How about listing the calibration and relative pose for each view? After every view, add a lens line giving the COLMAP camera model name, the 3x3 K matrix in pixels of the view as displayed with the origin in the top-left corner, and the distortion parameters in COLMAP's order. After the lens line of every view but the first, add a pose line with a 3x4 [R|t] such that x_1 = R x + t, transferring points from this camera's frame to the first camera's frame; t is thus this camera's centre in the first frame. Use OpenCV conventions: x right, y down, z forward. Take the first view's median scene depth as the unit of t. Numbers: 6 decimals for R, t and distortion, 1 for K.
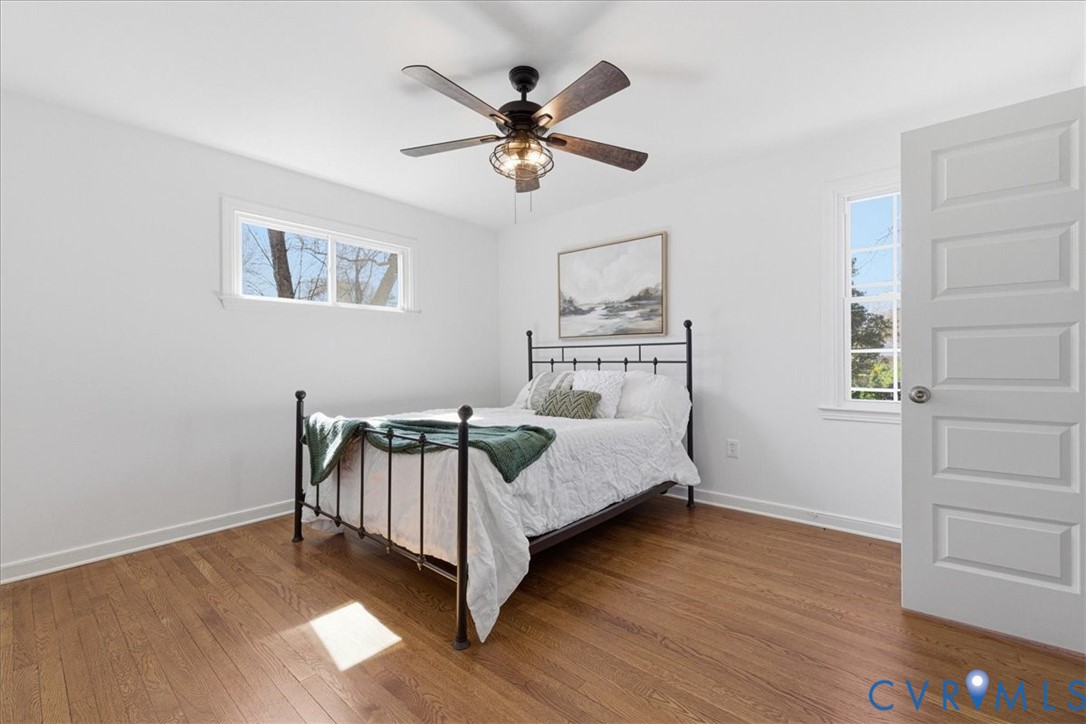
lens RADIAL K [[460.8, 0, 543.0], [0, 460.8, 362.0], [0, 0, 1]] dist [0.001274, -0.000008]
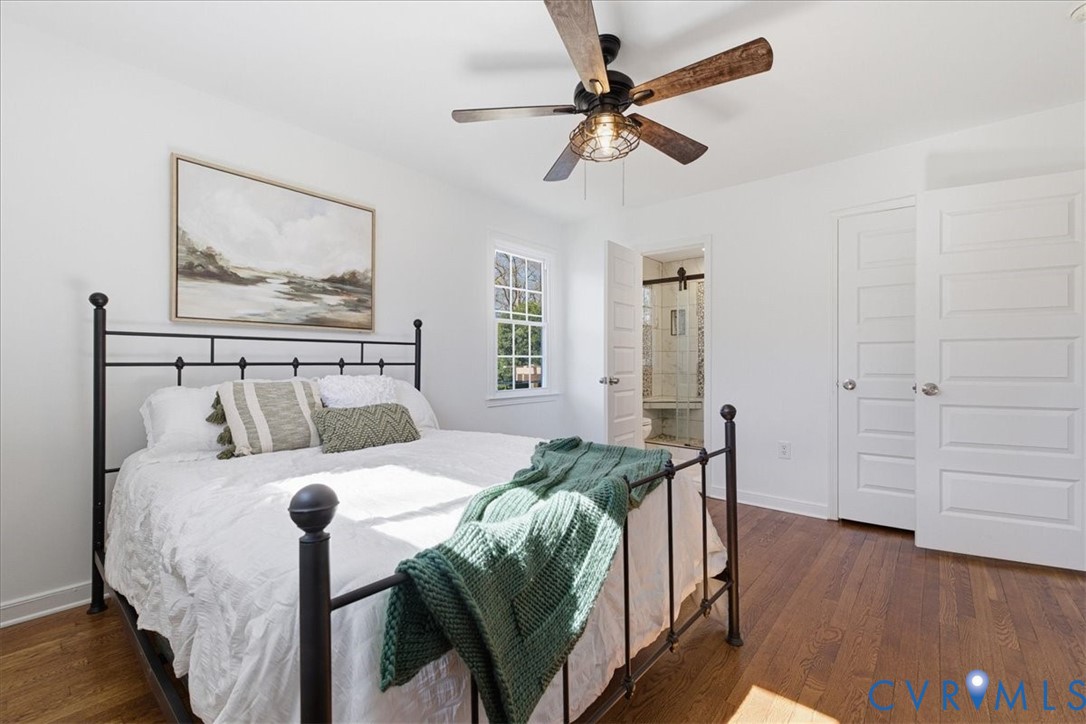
lens RADIAL K [[460.8, 0, 543.0], [0, 460.8, 362.0], [0, 0, 1]] dist [0.001274, -0.000008]
pose [[-0.009811, 0.007211, 0.999926, -0.555372], [0.001711, 0.999973, -0.007194, 0.002647], [-0.999950, 0.001641, -0.009823, 0.665811]]
